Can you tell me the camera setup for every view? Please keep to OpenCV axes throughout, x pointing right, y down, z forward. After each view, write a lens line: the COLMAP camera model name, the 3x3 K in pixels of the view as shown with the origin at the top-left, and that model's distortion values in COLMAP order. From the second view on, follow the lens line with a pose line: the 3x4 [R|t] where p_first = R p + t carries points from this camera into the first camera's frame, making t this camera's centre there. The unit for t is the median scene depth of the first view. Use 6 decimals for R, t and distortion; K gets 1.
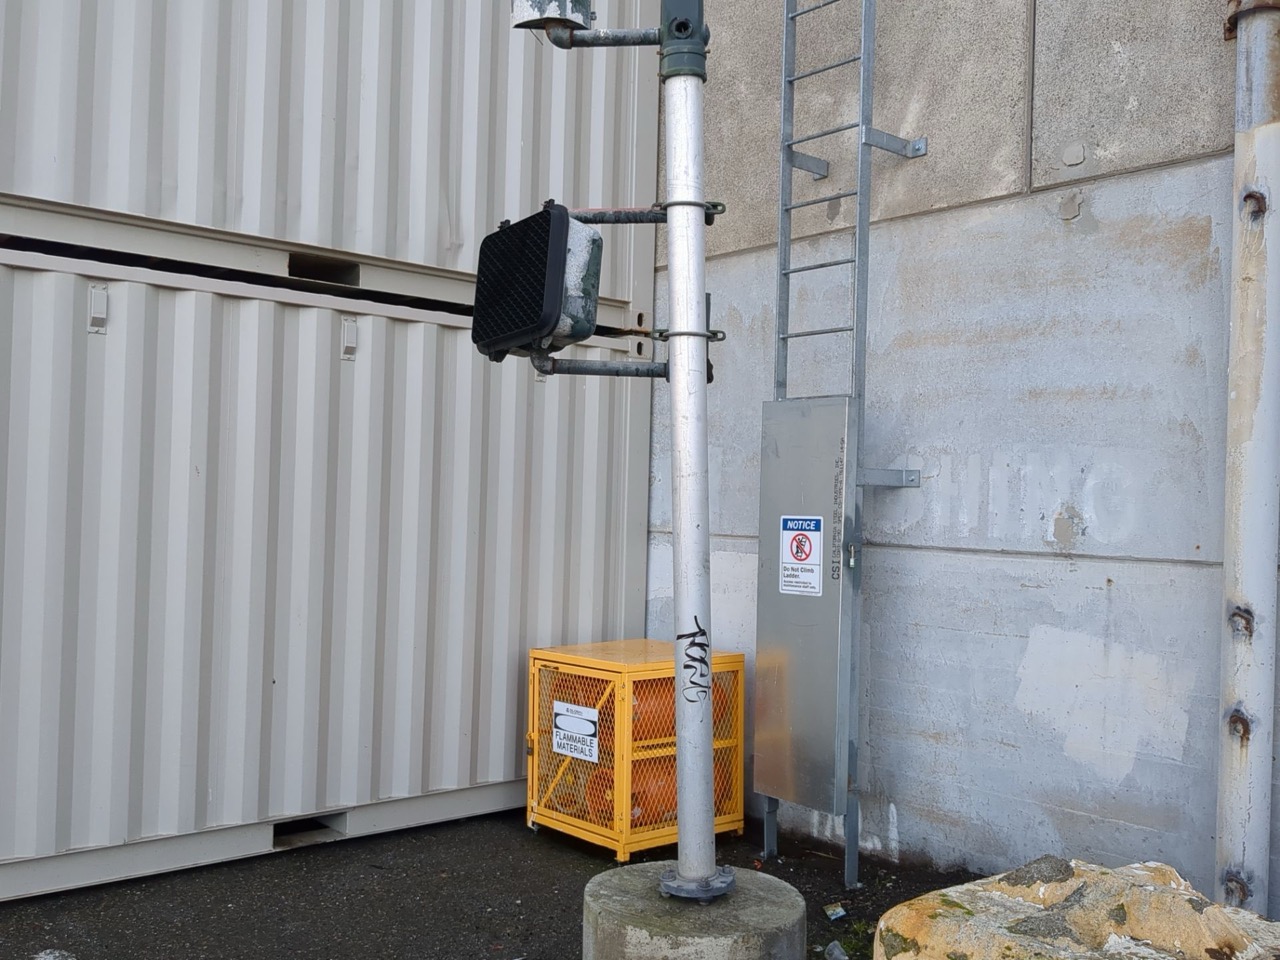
lens RADIAL K [[1220.1, 0, 640.0], [0, 1220.1, 480.0], [0, 0, 1]] dist [0.117040, -0.007821]
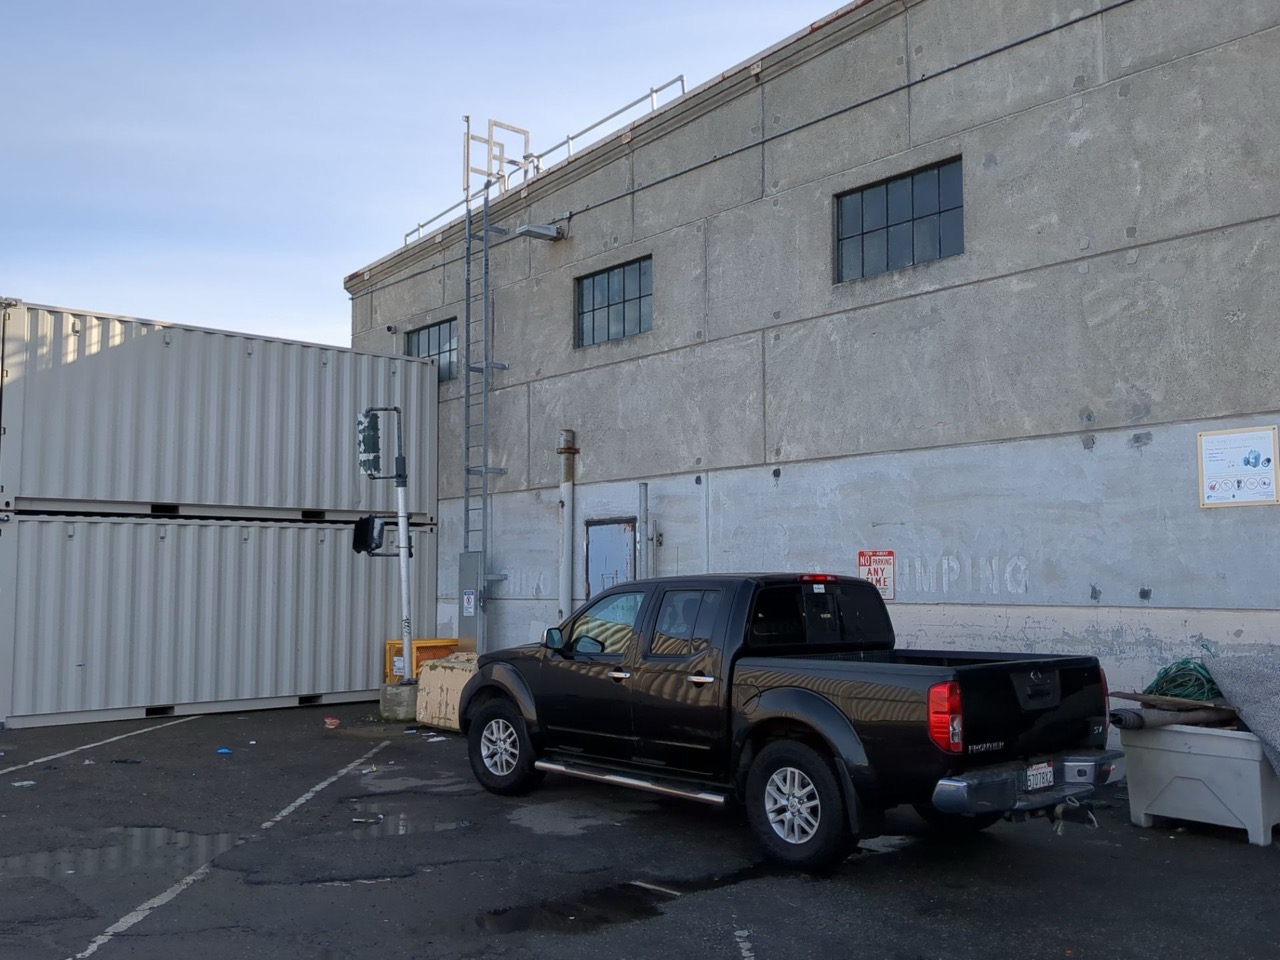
lens RADIAL K [[1220.1, 0, 640.0], [0, 1220.1, 480.0], [0, 0, 1]] dist [0.117040, -0.007821]
pose [[0.999351, -0.031799, 0.016897, 0.521138], [0.032899, 0.997043, -0.069454, -0.019663], [-0.014639, 0.069965, 0.997442, -2.126228]]
